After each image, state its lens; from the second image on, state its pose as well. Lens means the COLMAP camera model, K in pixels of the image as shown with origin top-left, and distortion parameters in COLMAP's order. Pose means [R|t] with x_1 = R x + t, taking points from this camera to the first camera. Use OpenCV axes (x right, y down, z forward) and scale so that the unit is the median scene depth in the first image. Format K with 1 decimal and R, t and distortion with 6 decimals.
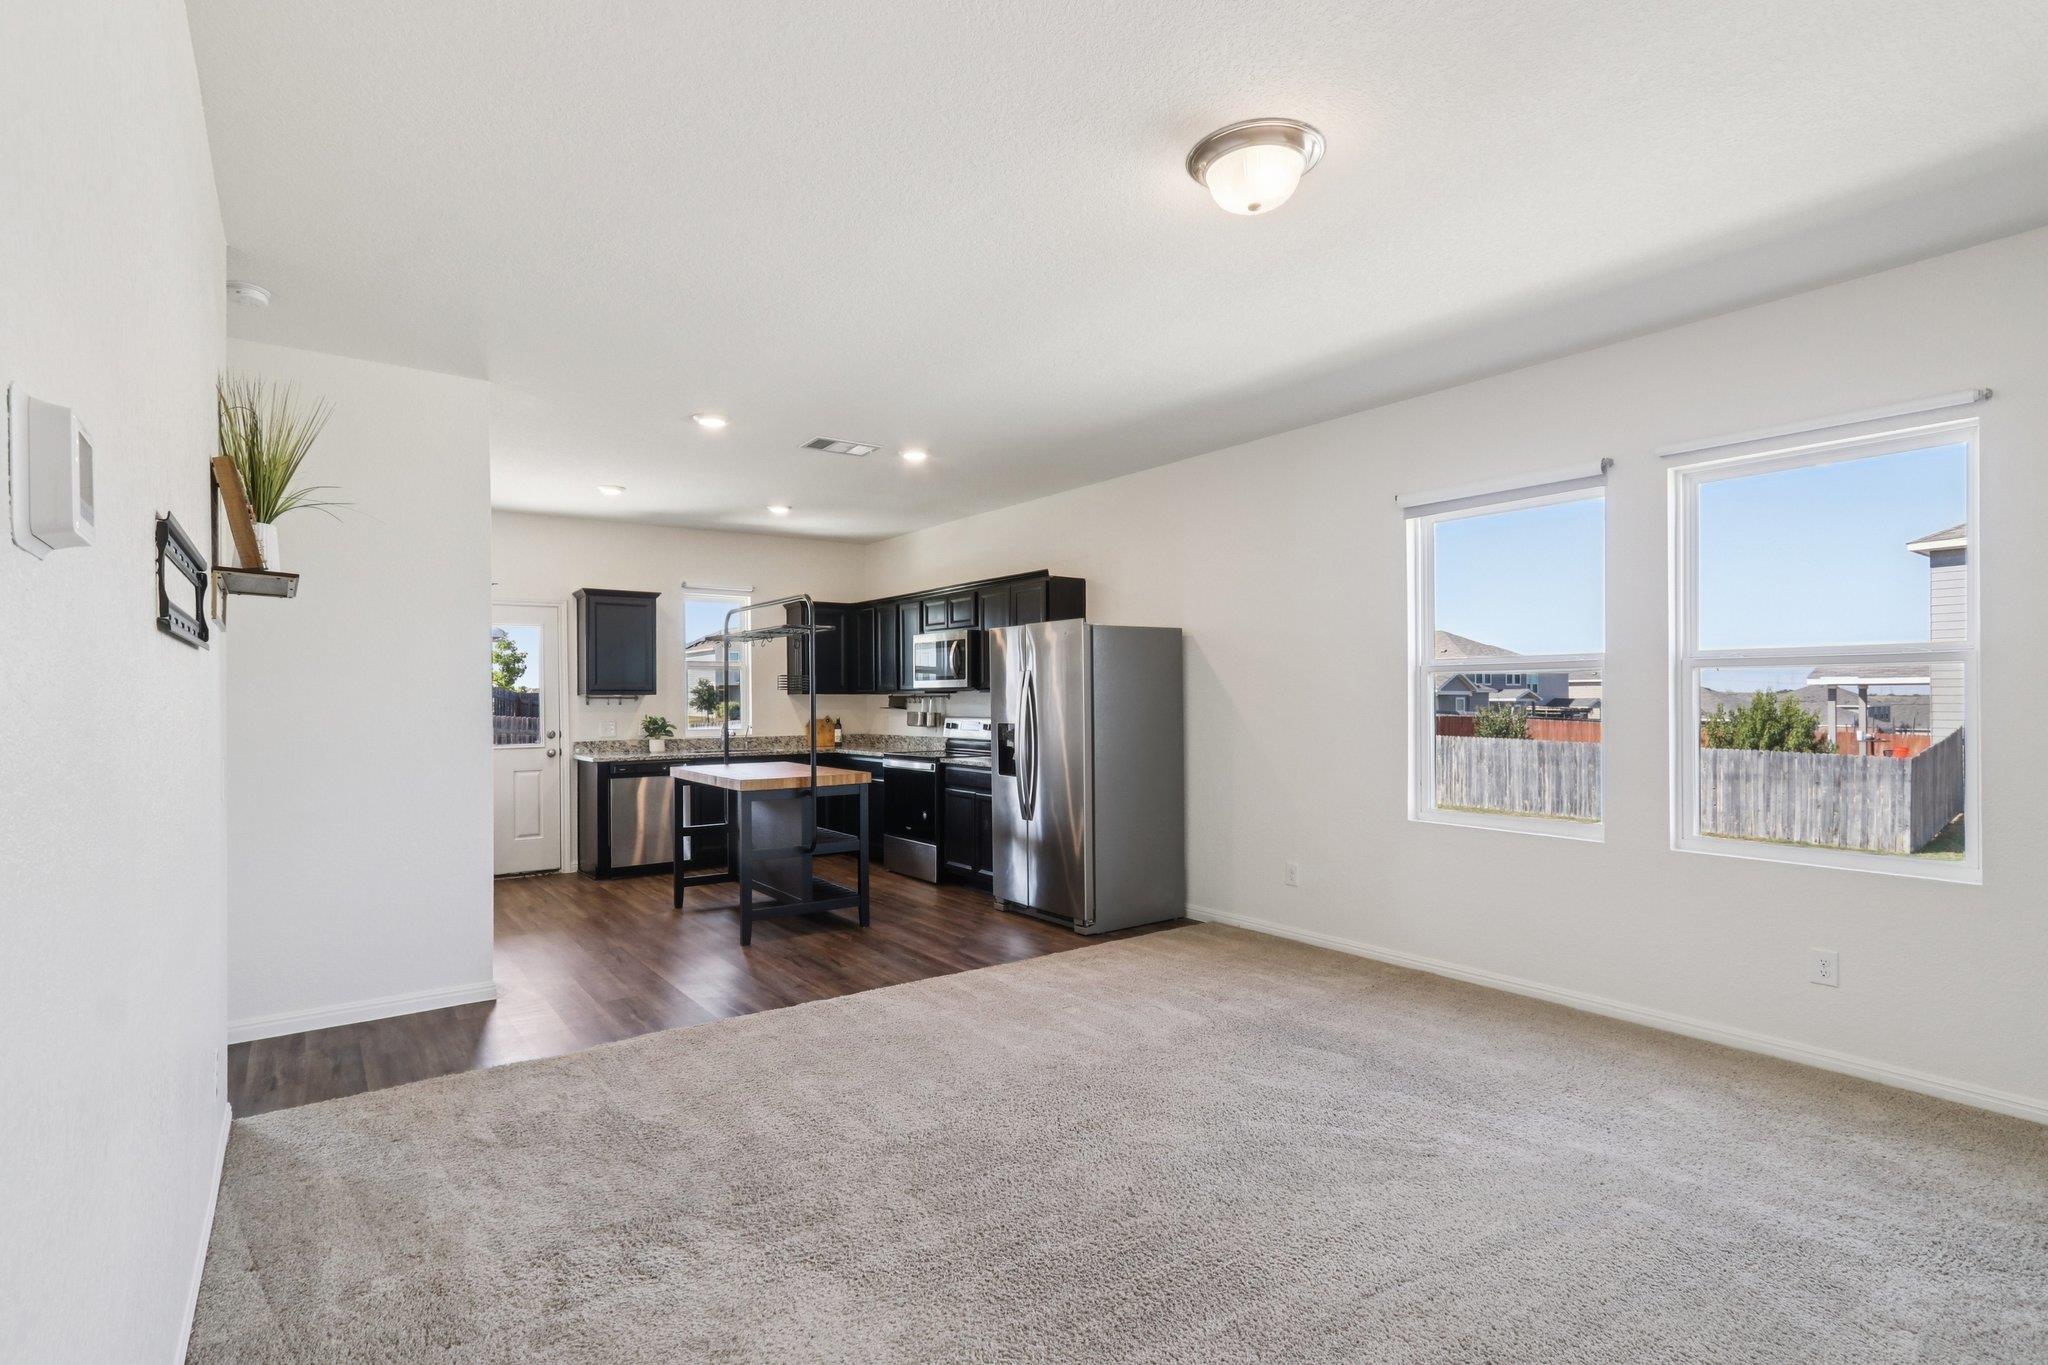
lens RADIAL K [[959.9, 0, 1000.0], [0, 959.9, 701.2], [0, 0, 1]] dist [-0.015374, 0.003997]
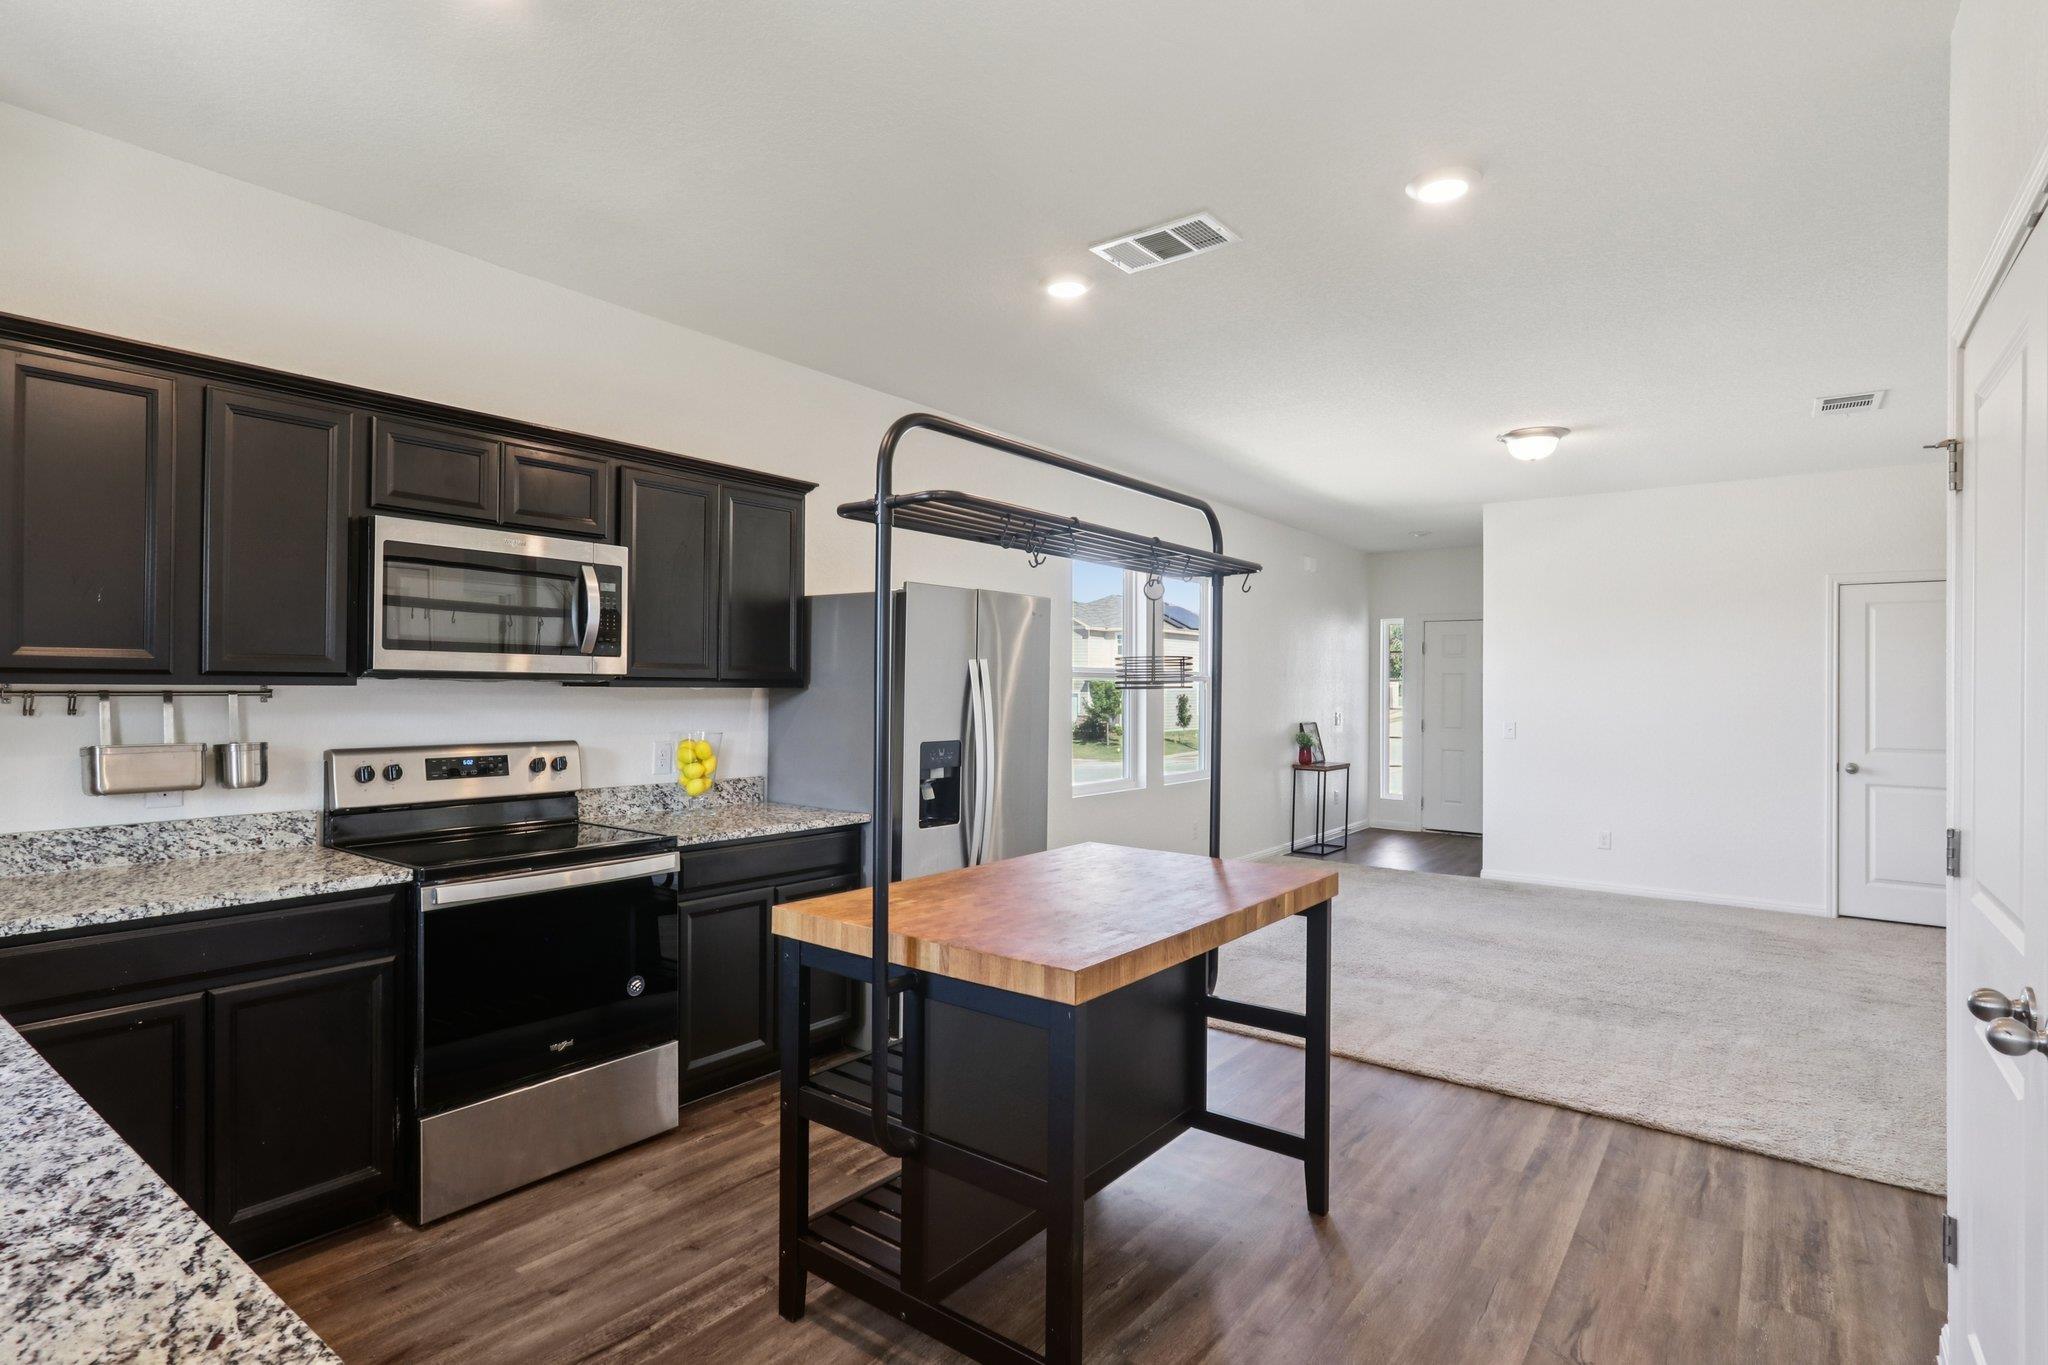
lens RADIAL K [[1040.1, 0, 982.8], [0, 1040.1, 681.9], [0, 0, 1]] dist [-0.033633, -0.002588]
pose [[-0.276637, 0.007786, 0.960943, -0.505593], [-0.006116, 0.999933, -0.009863, -0.007526], [-0.960955, -0.008605, -0.276571, 0.910308]]
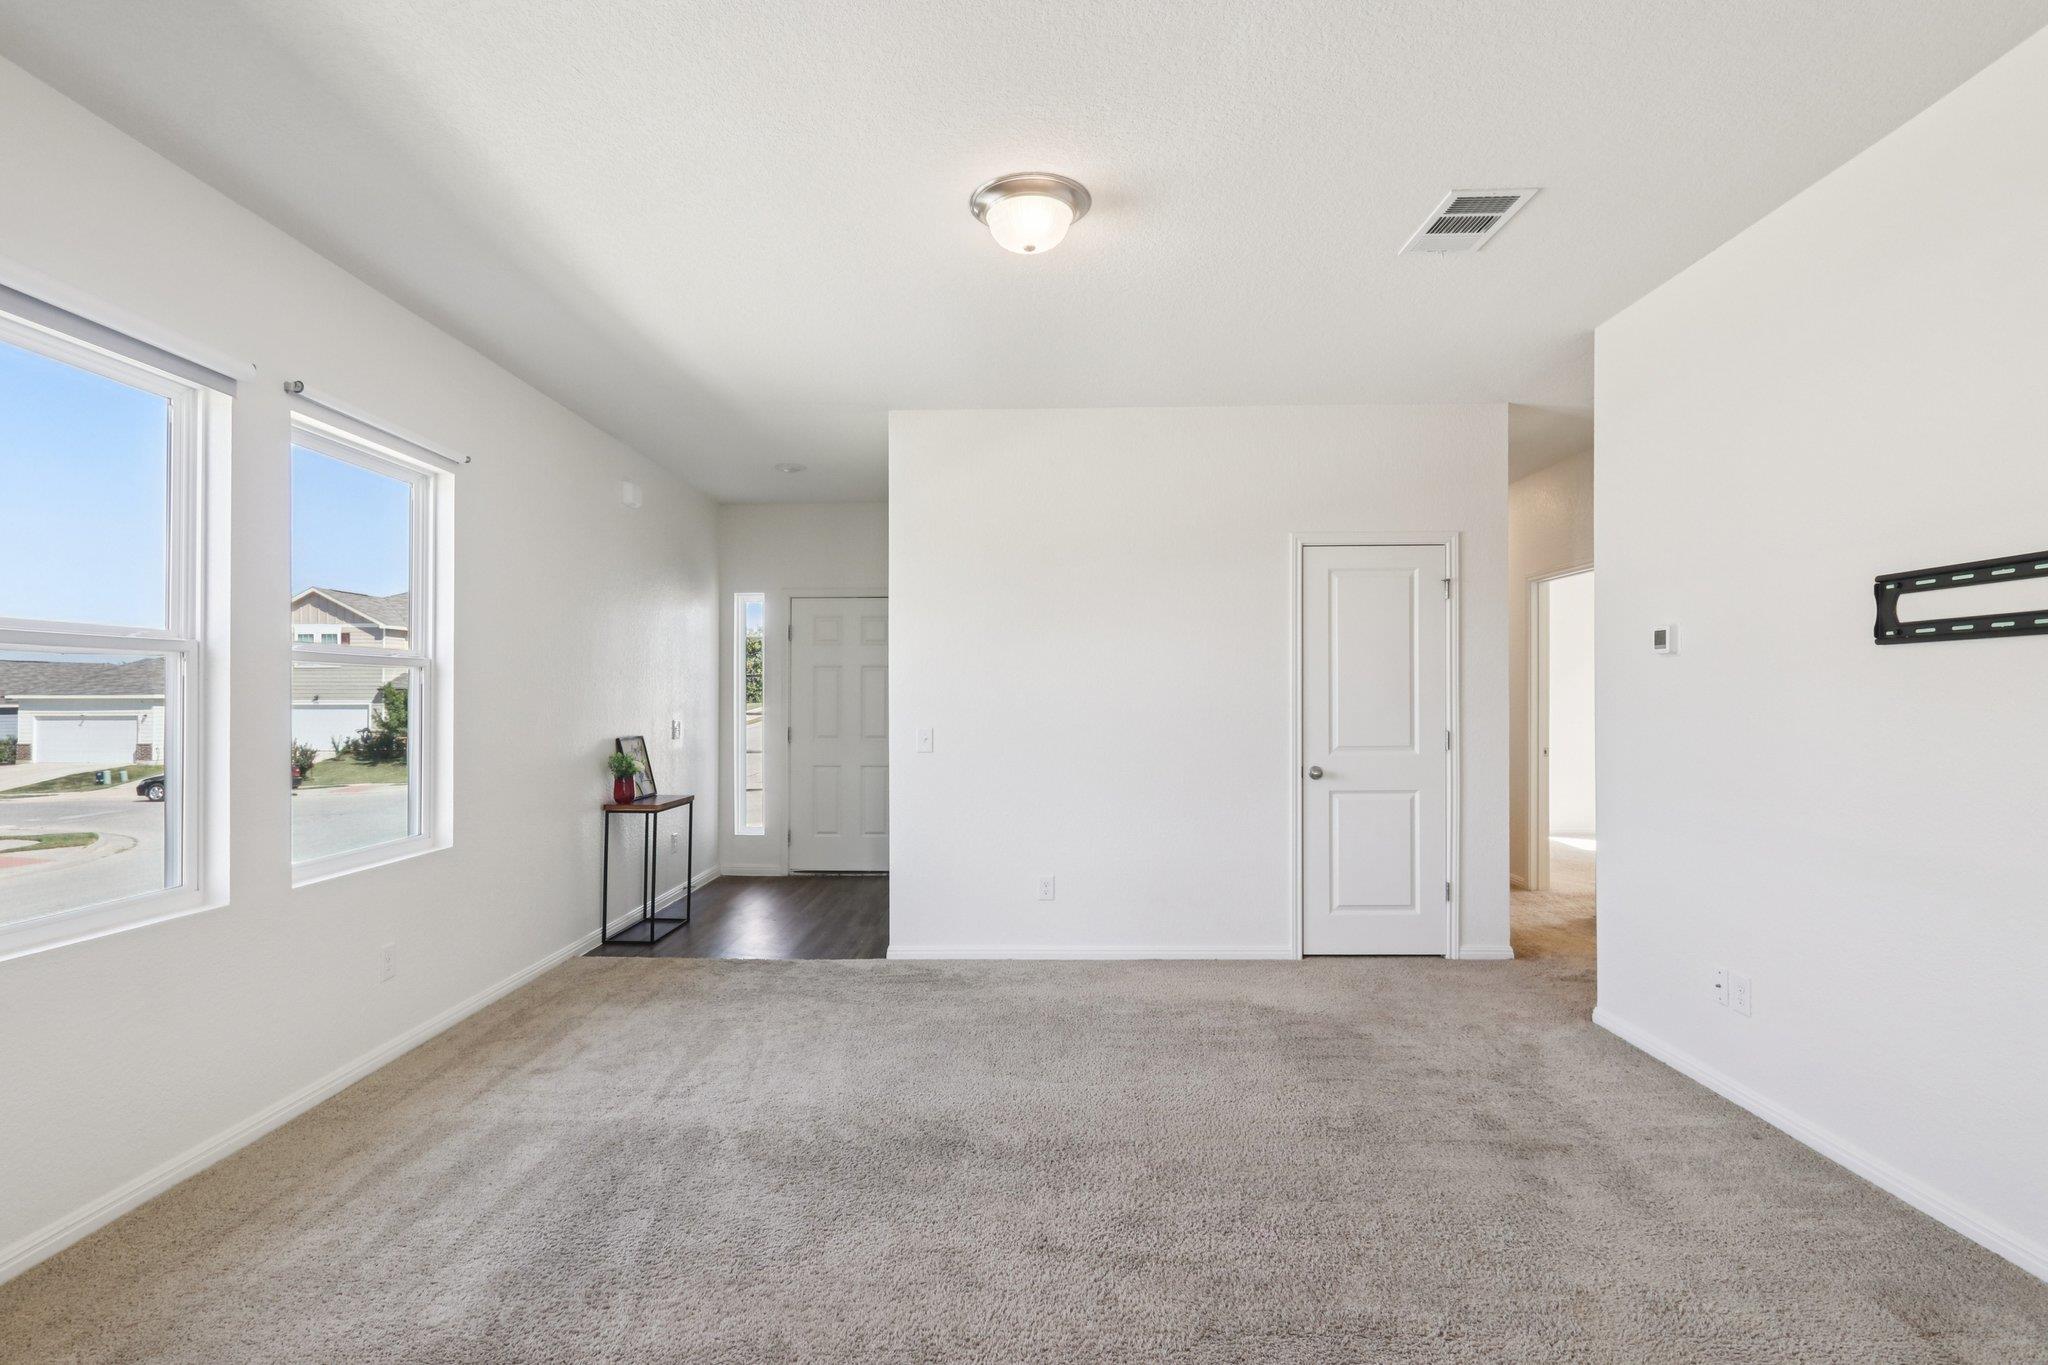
lens RADIAL K [[1005.4, 0, 1005.4], [0, 1005.4, 676.1], [0, 0, 1]] dist [-0.007578, -0.001216]
pose [[-0.796295, 0.021787, 0.604517, -0.139189], [0.009567, 0.999680, -0.023427, 0.000439], [-0.604833, -0.012871, -0.796248, 0.647082]]
